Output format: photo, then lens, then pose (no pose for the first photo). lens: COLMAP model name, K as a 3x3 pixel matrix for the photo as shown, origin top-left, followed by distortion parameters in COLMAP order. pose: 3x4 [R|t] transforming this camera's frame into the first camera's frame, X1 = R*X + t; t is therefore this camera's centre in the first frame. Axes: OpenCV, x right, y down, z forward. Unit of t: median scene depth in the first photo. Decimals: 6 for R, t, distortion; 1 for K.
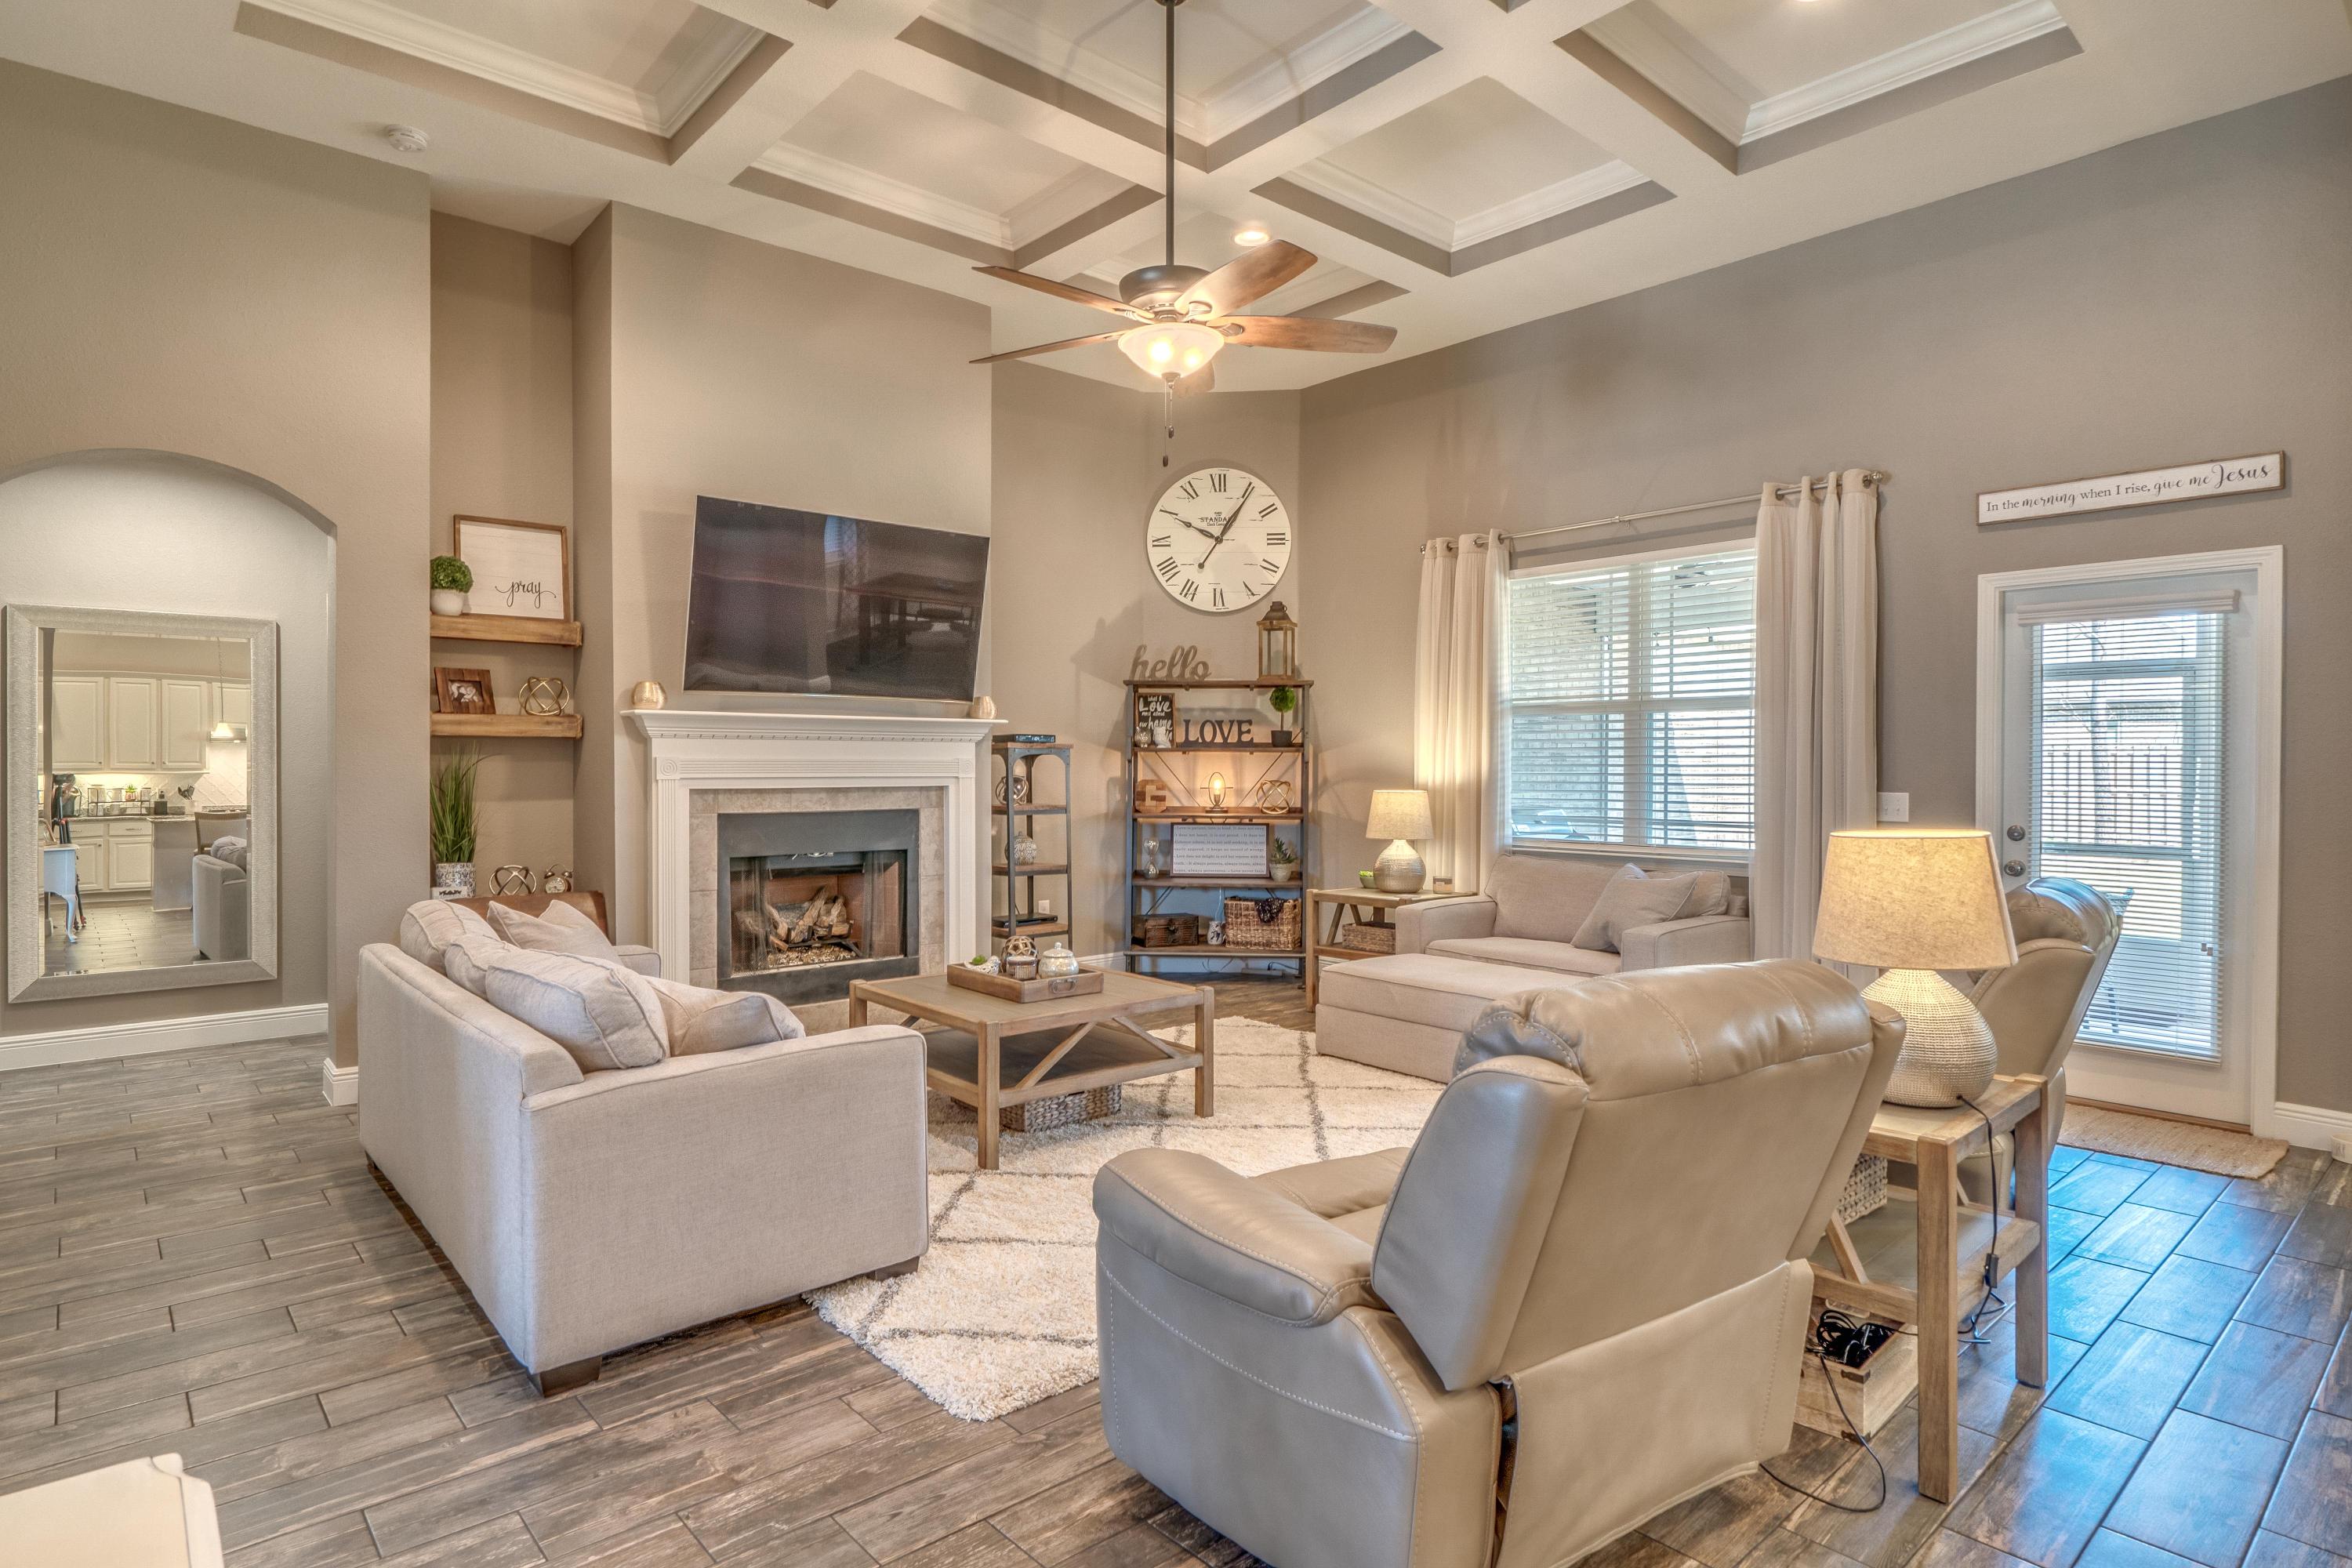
lens RADIAL K [[1255.1, 0, 1162.5], [0, 1255.1, 782.7], [0, 0, 1]] dist [-0.003720, -0.004799]
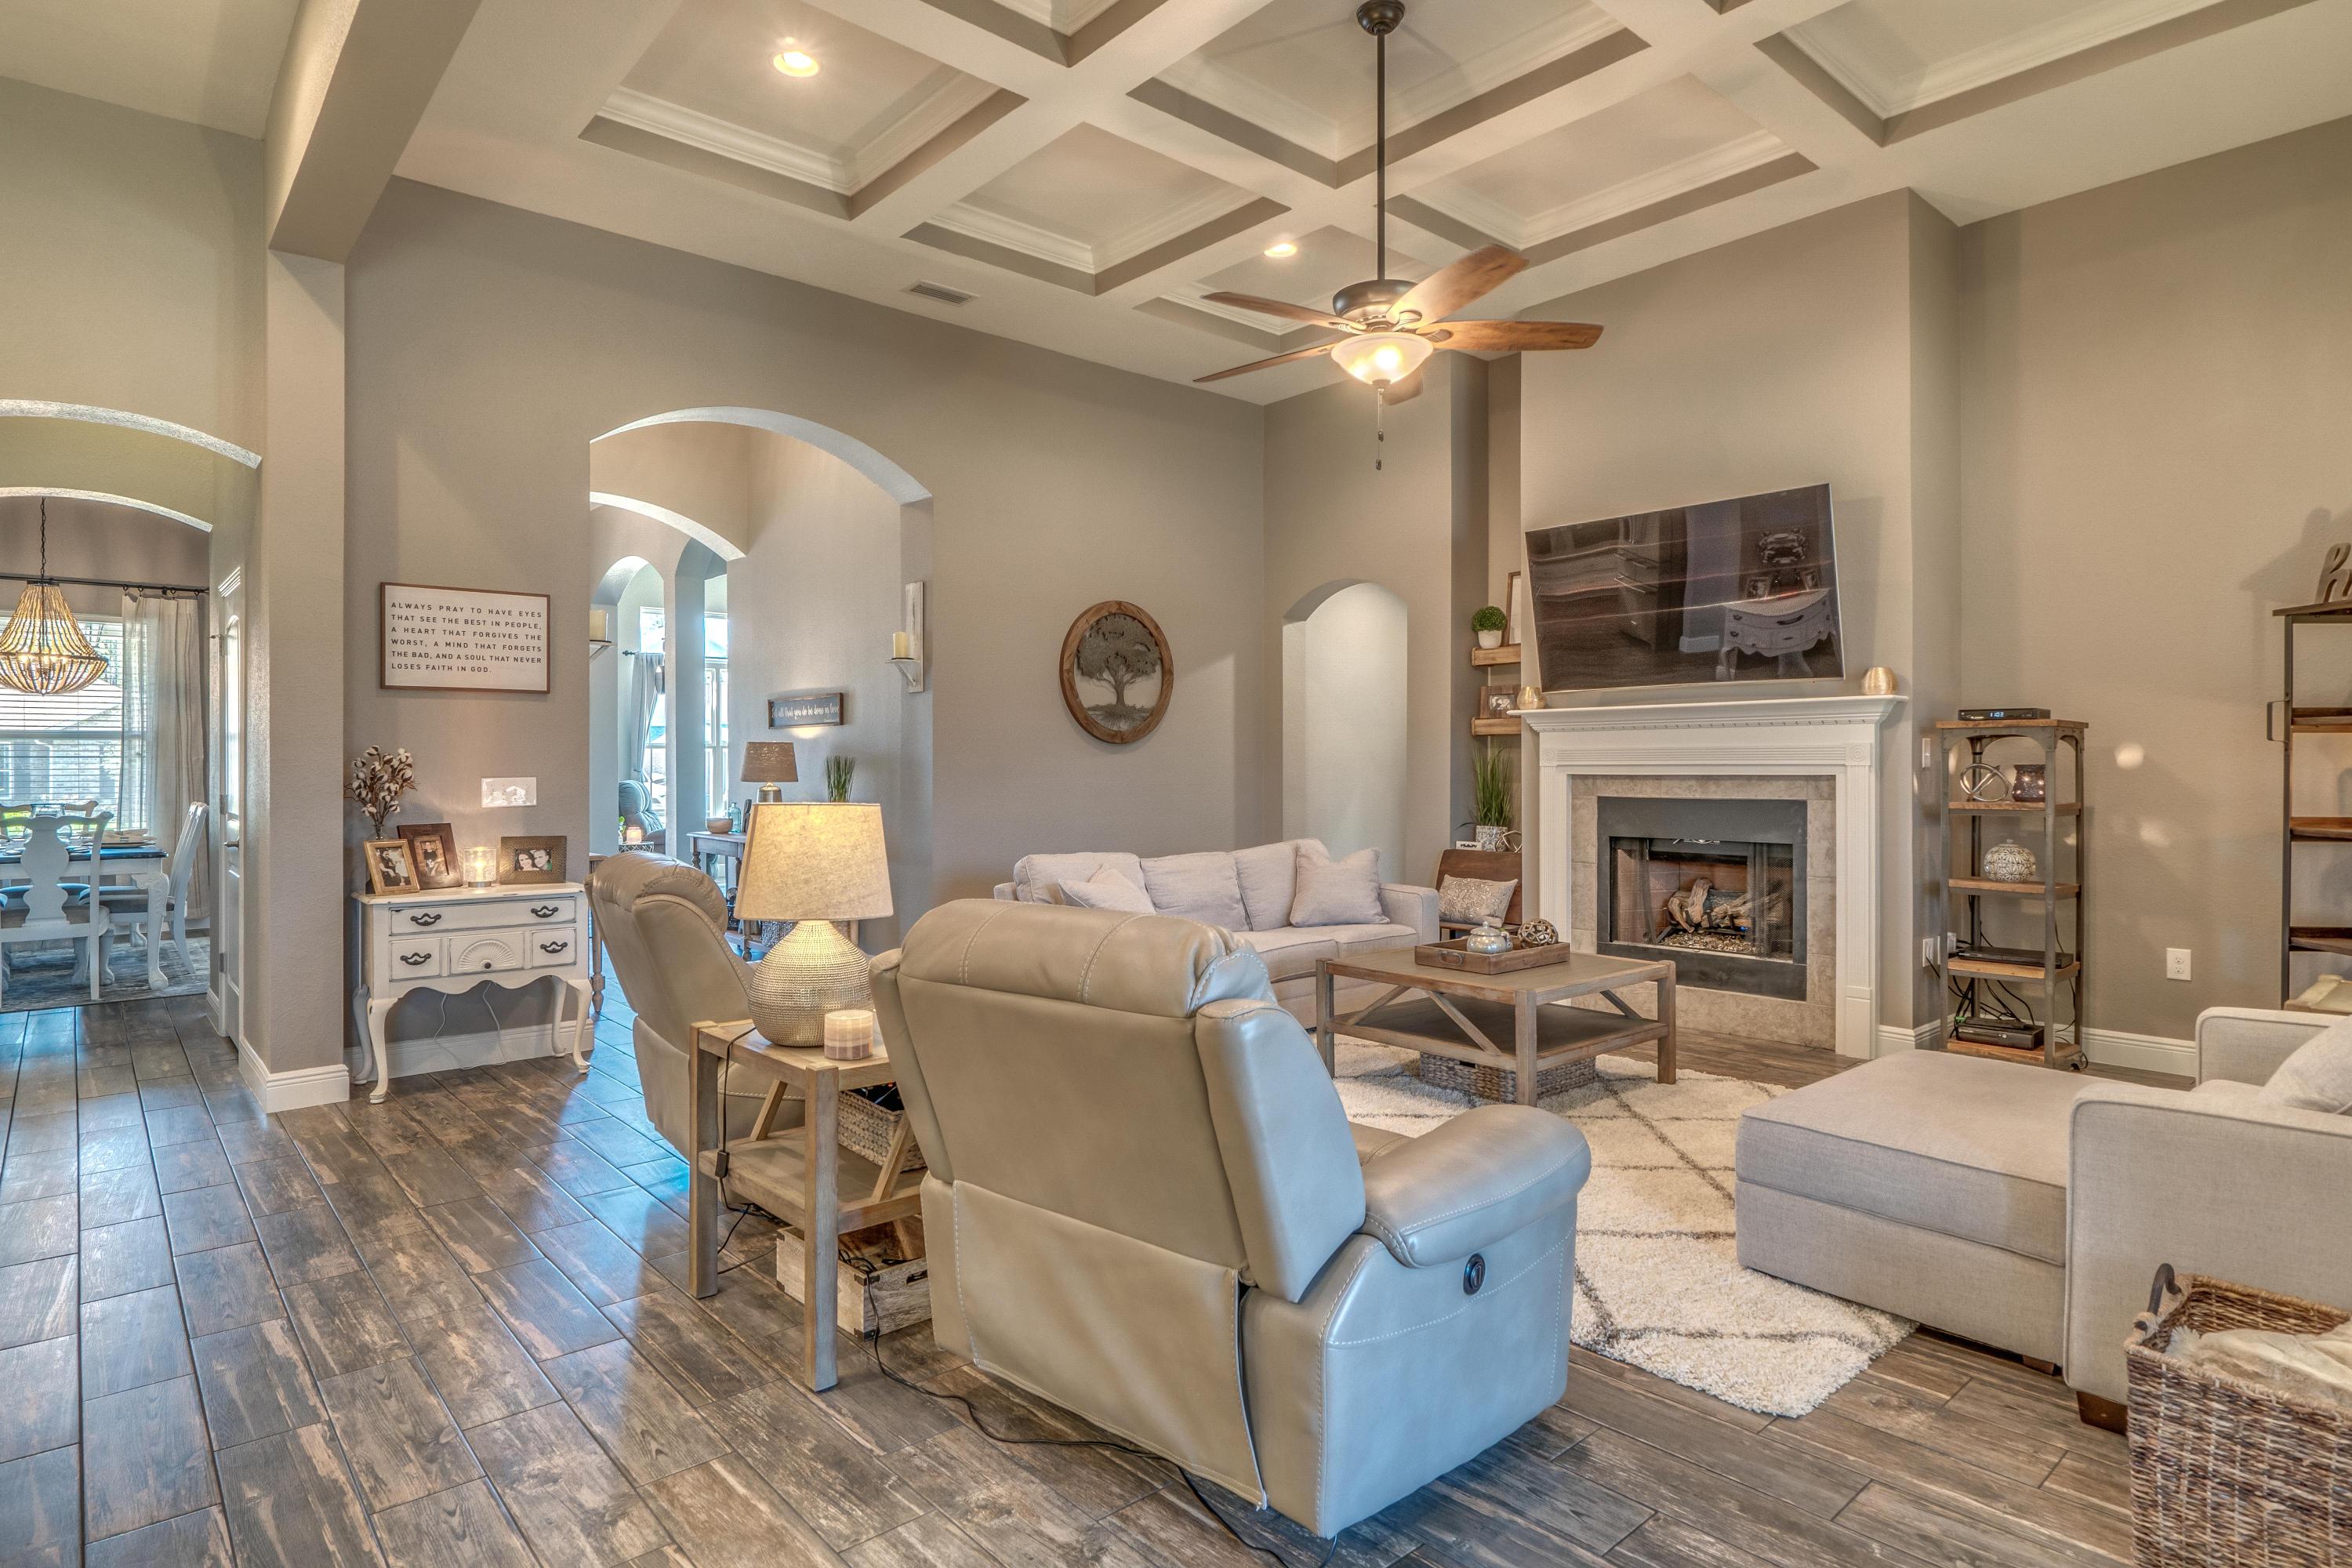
lens RADIAL K [[1255.1, 0, 1166.1], [0, 1255.1, 783.6], [0, 0, 1]] dist [-0.003720, -0.004799]
pose [[-0.014227, 0.009277, -0.999856, 0.617414], [-0.013647, 0.999862, 0.009471, 0.005938], [0.999806, 0.013779, -0.014099, 0.487874]]
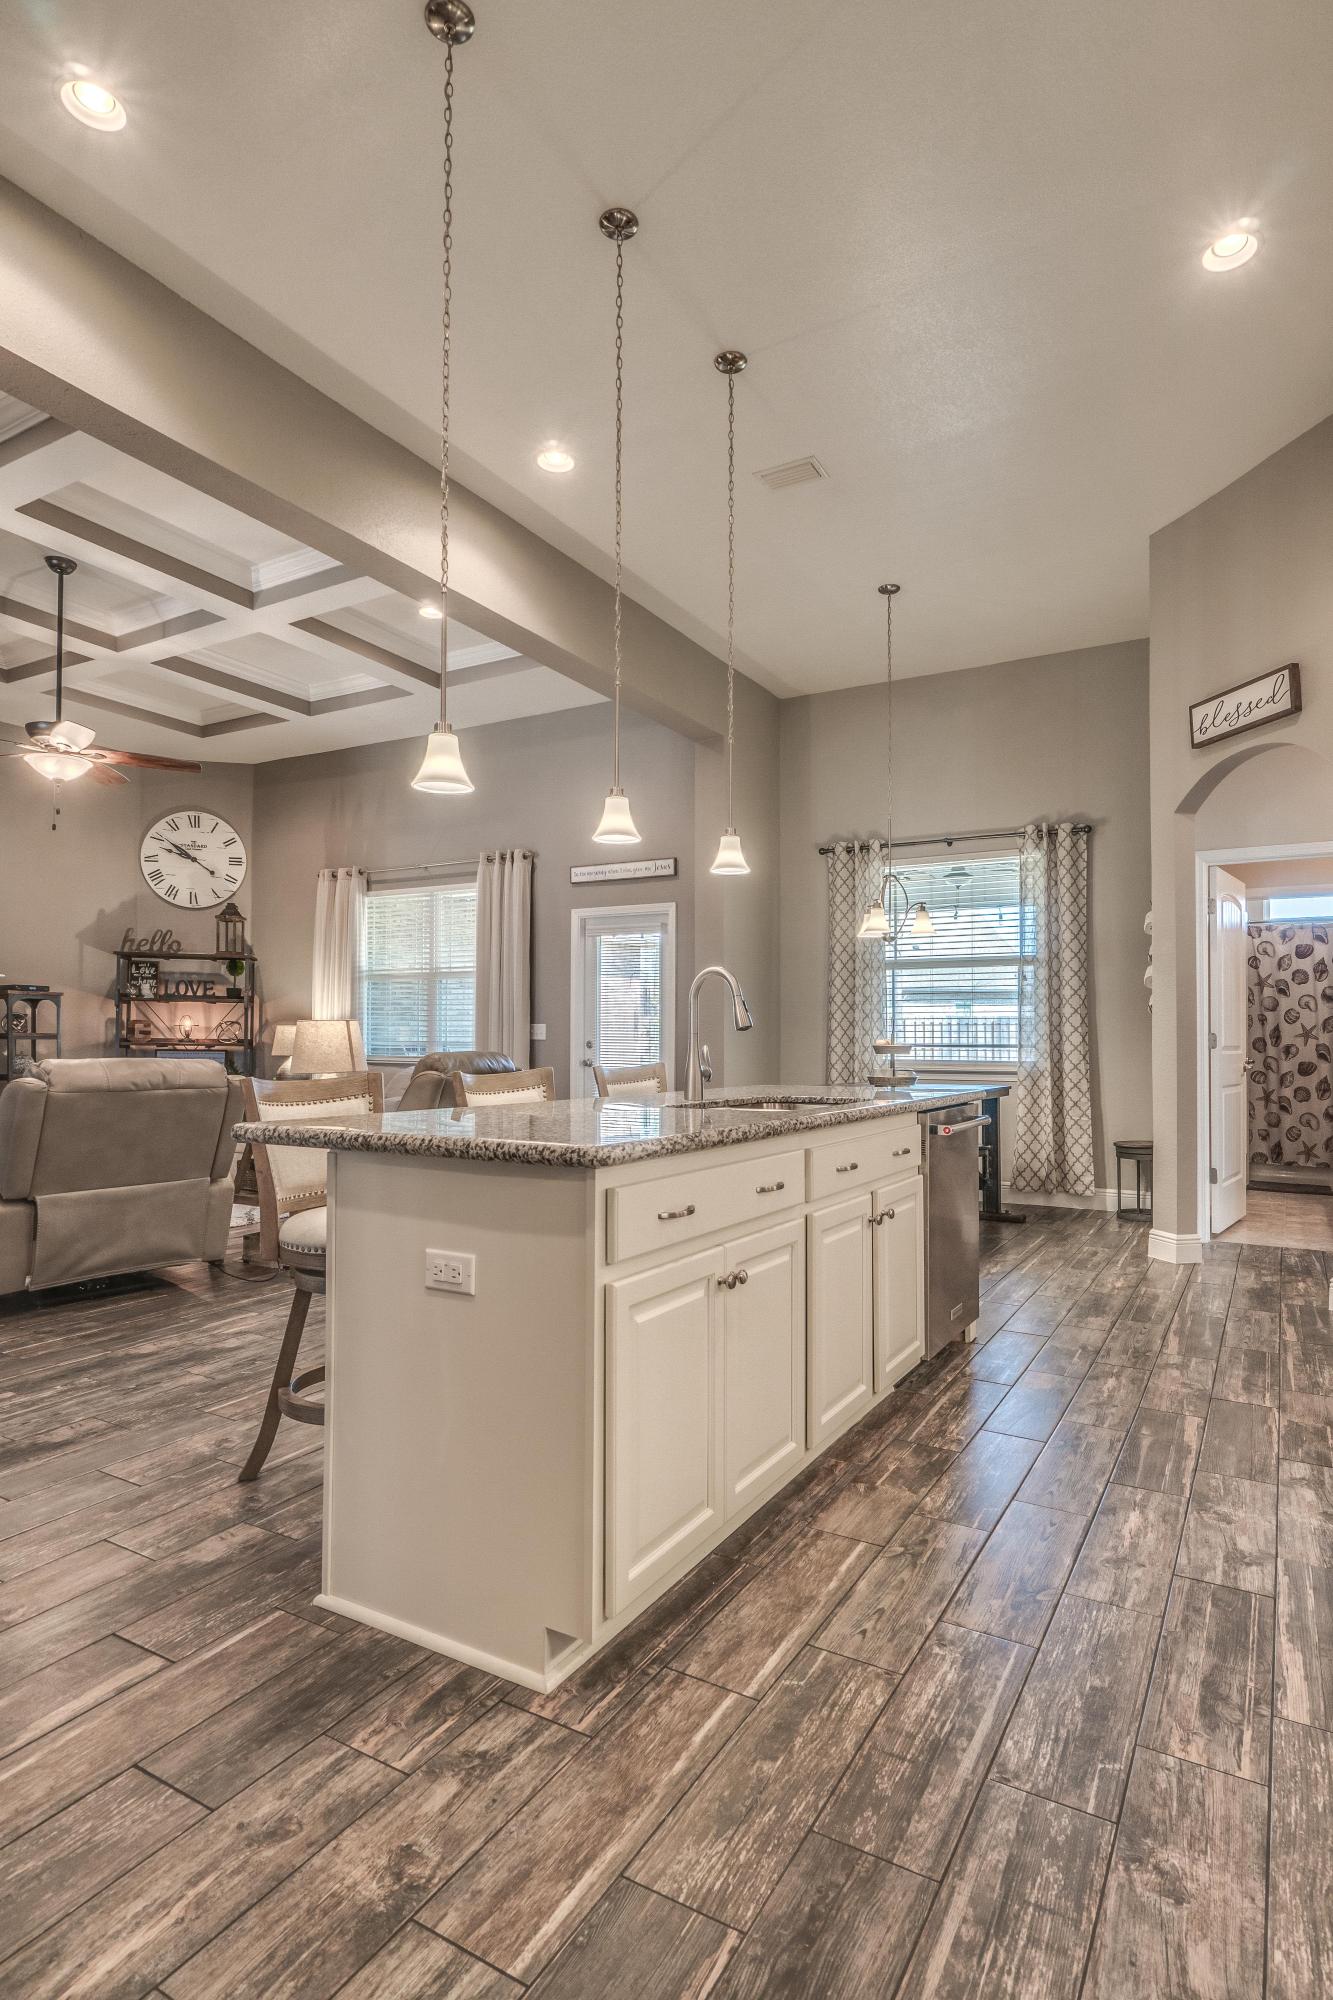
lens RADIAL K [[1067.3, 0, 716.5], [0, 1067.3, 1027.6], [0, 0, 1]] dist [-0.003720, -0.004799]
pose [[0.941180, 0.008645, 0.337794, 0.219662], [-0.001294, 0.999758, -0.021981, 0.035469], [-0.337902, 0.020251, 0.940963, -0.426860]]
